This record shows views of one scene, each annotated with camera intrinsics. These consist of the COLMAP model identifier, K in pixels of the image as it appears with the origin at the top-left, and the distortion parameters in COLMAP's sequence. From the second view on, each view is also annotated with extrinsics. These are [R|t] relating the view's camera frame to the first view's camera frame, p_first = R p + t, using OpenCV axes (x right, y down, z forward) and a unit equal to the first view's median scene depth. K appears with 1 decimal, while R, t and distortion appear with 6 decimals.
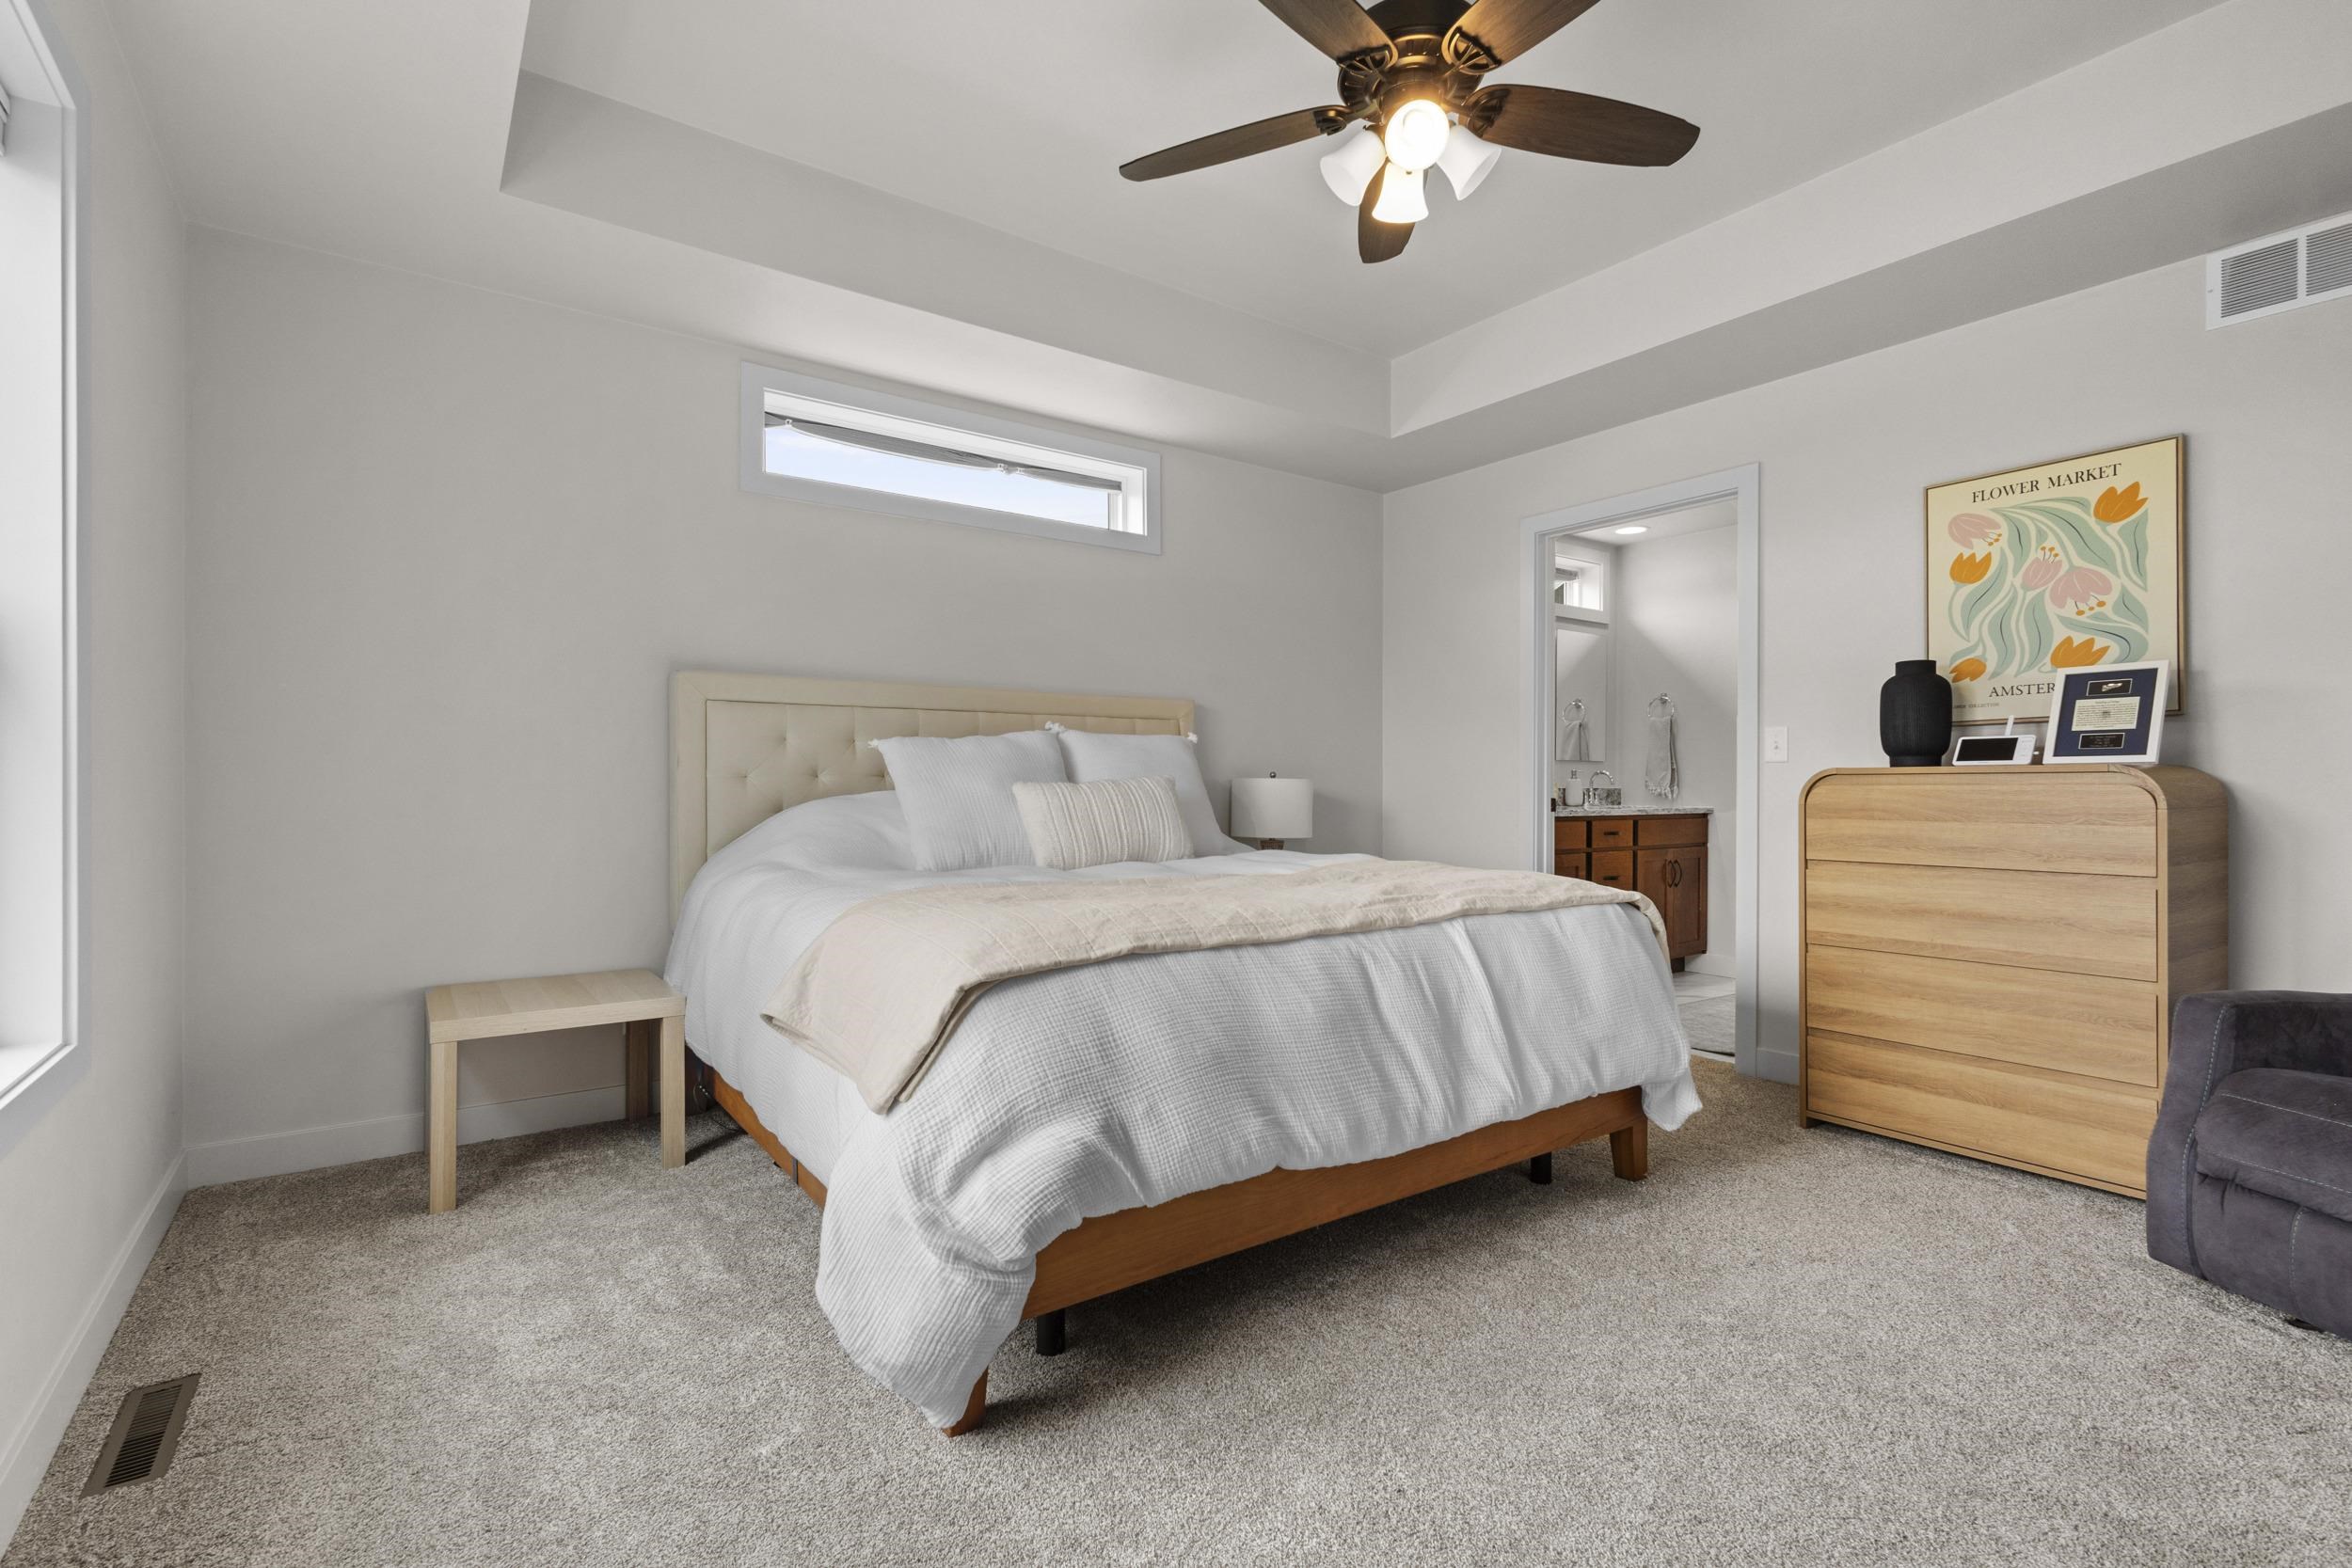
lens RADIAL K [[1084.2, 0, 1153.1], [0, 1084.2, 788.2], [0, 0, 1]] dist [0.014566, -0.005680]
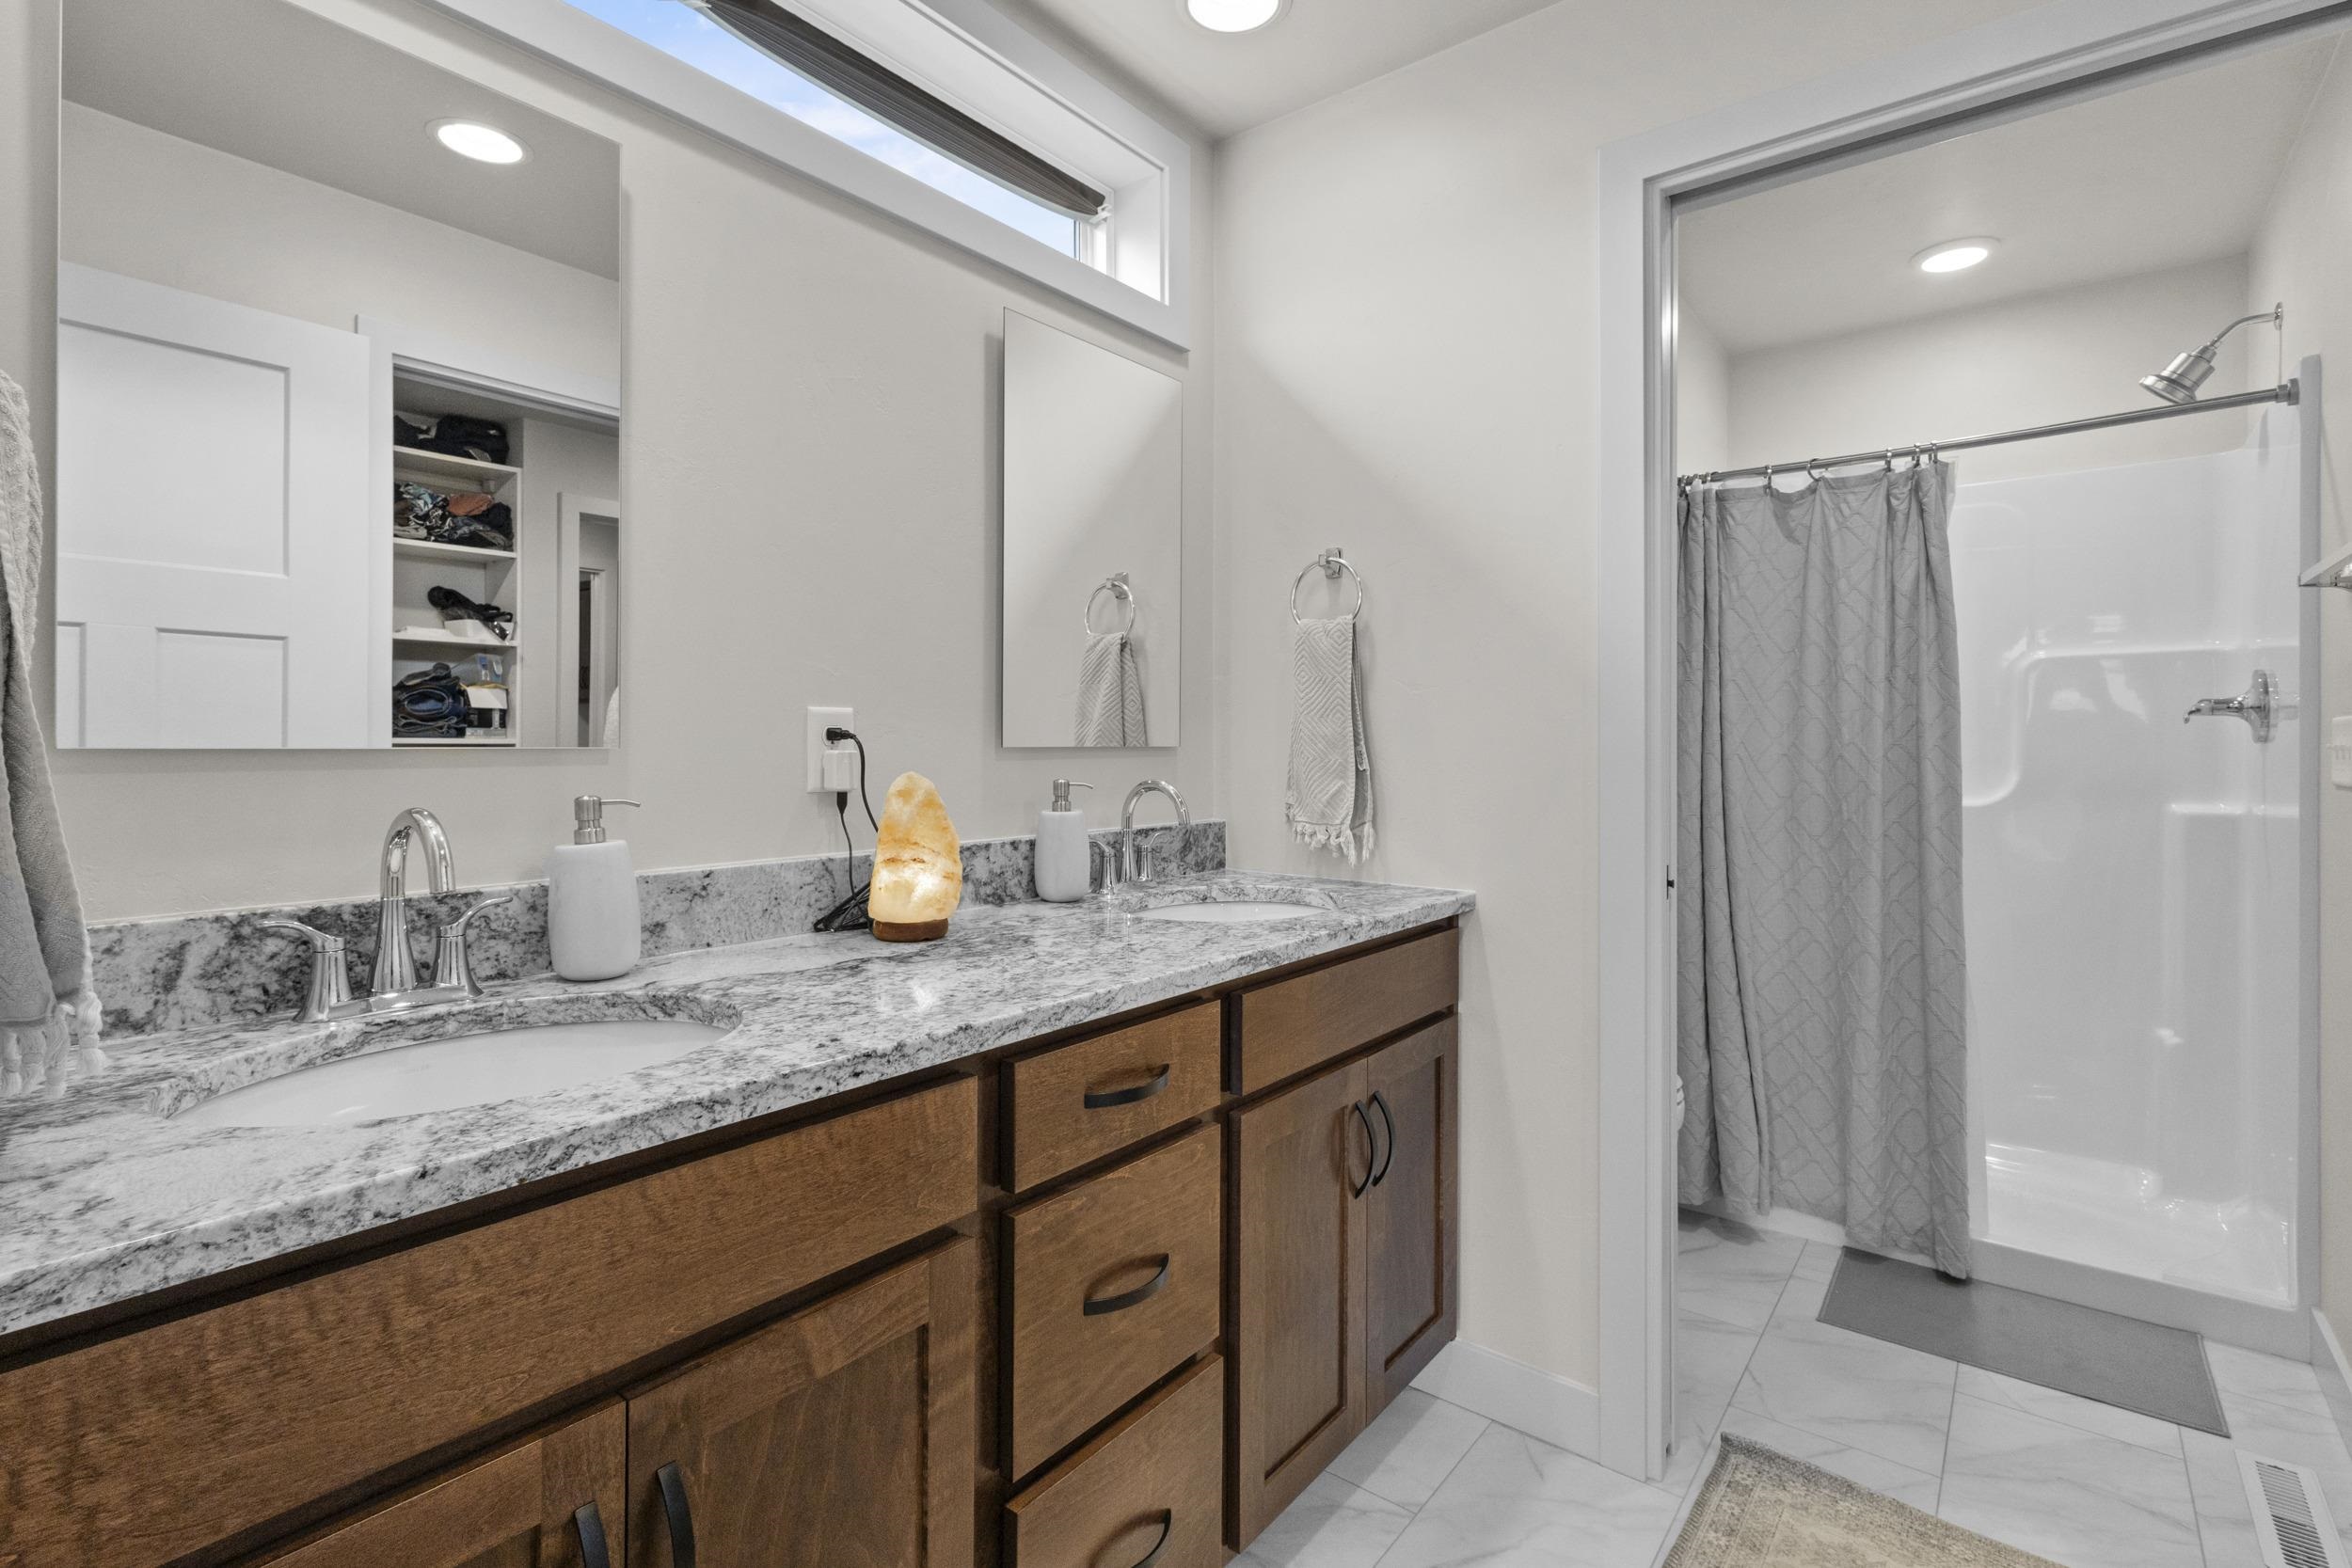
lens RADIAL K [[1084.2, 0, 1182.9], [0, 1084.2, 762.6], [0, 0, 1]] dist [0.014566, -0.005680]
pose [[0.956202, -0.003017, 0.292691, 0.329562], [0.001149, 0.999978, 0.006552, -0.023320], [-0.292704, -0.005929, 0.956185, 0.699567]]
